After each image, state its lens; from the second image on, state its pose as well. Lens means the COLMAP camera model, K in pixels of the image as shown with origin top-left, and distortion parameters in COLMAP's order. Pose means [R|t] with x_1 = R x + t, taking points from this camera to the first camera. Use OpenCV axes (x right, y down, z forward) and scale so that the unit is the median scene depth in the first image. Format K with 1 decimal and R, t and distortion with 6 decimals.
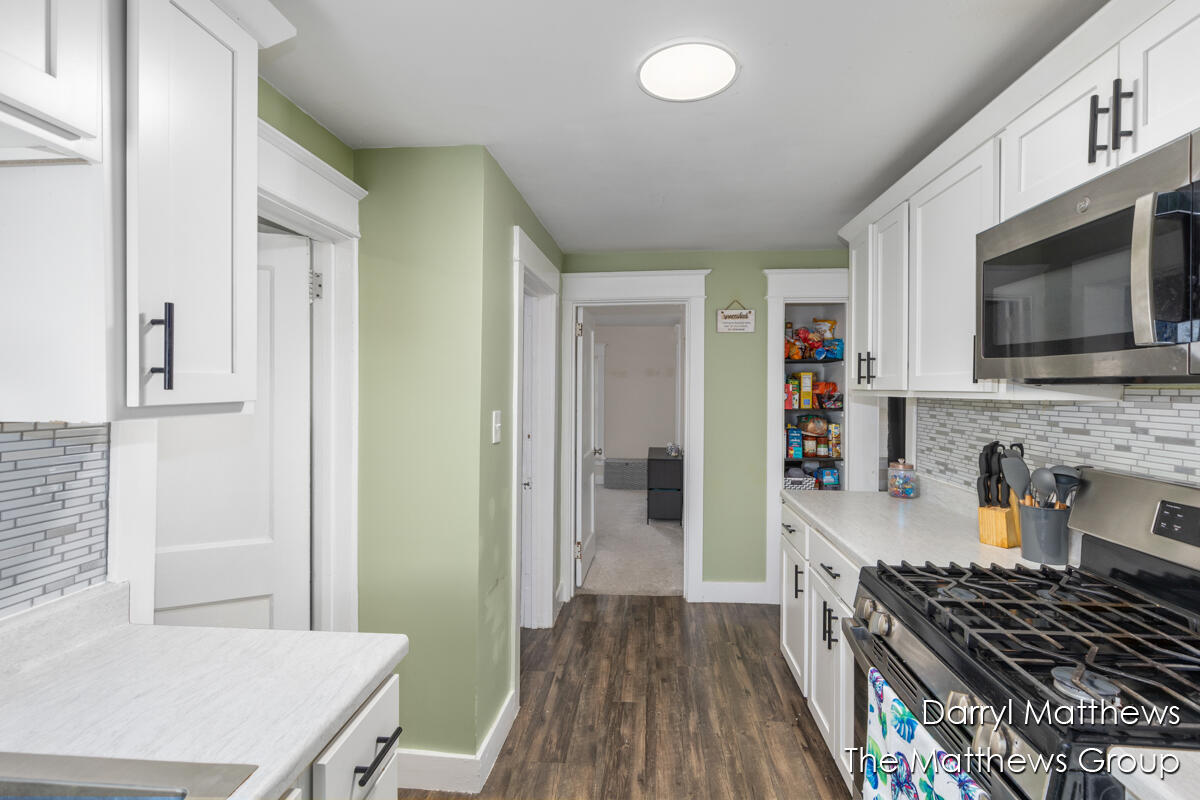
lens RADIAL K [[542.4, 0, 606.9], [0, 542.4, 404.1], [0, 0, 1]] dist [0.007333, -0.000456]
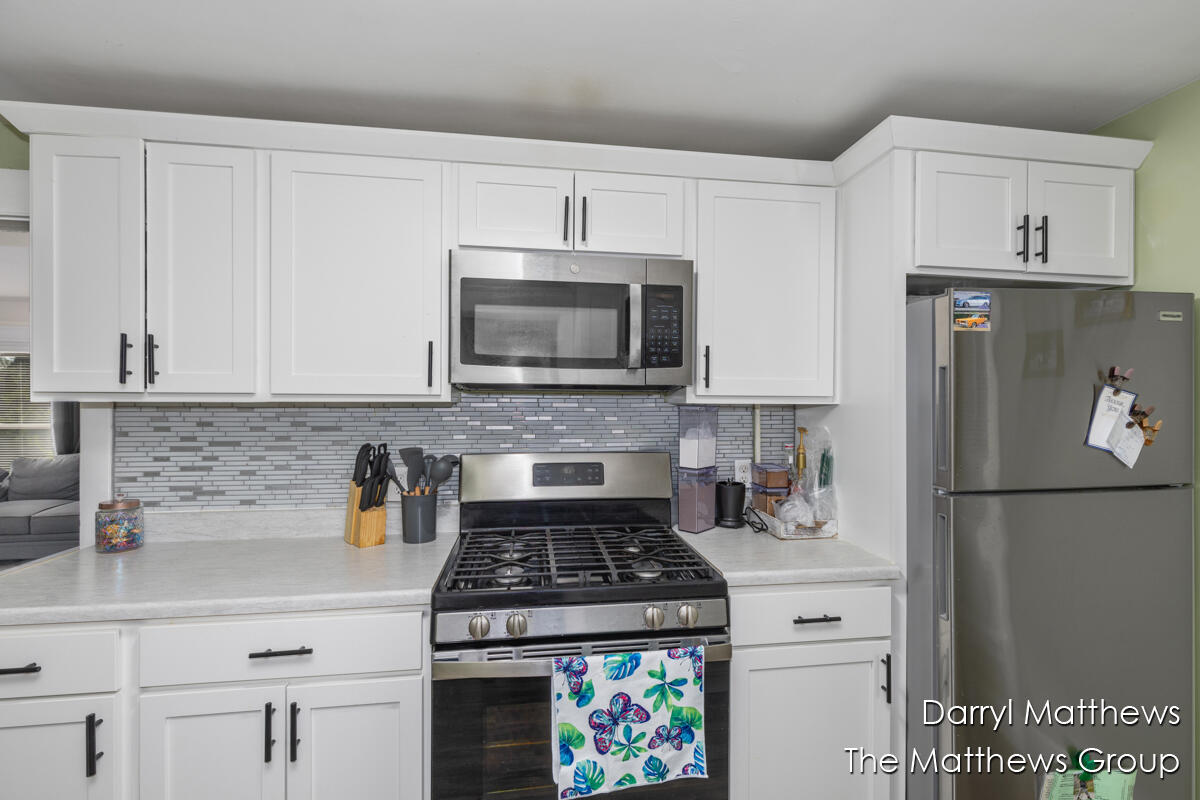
lens RADIAL K [[542.4, 0, 606.9], [0, 542.4, 404.1], [0, 0, 1]] dist [0.007333, -0.000456]
pose [[-0.285226, -0.035305, 0.957810, -0.315489], [0.023711, 0.998756, 0.043875, -0.031766], [-0.958167, 0.035225, -0.284034, 0.749696]]
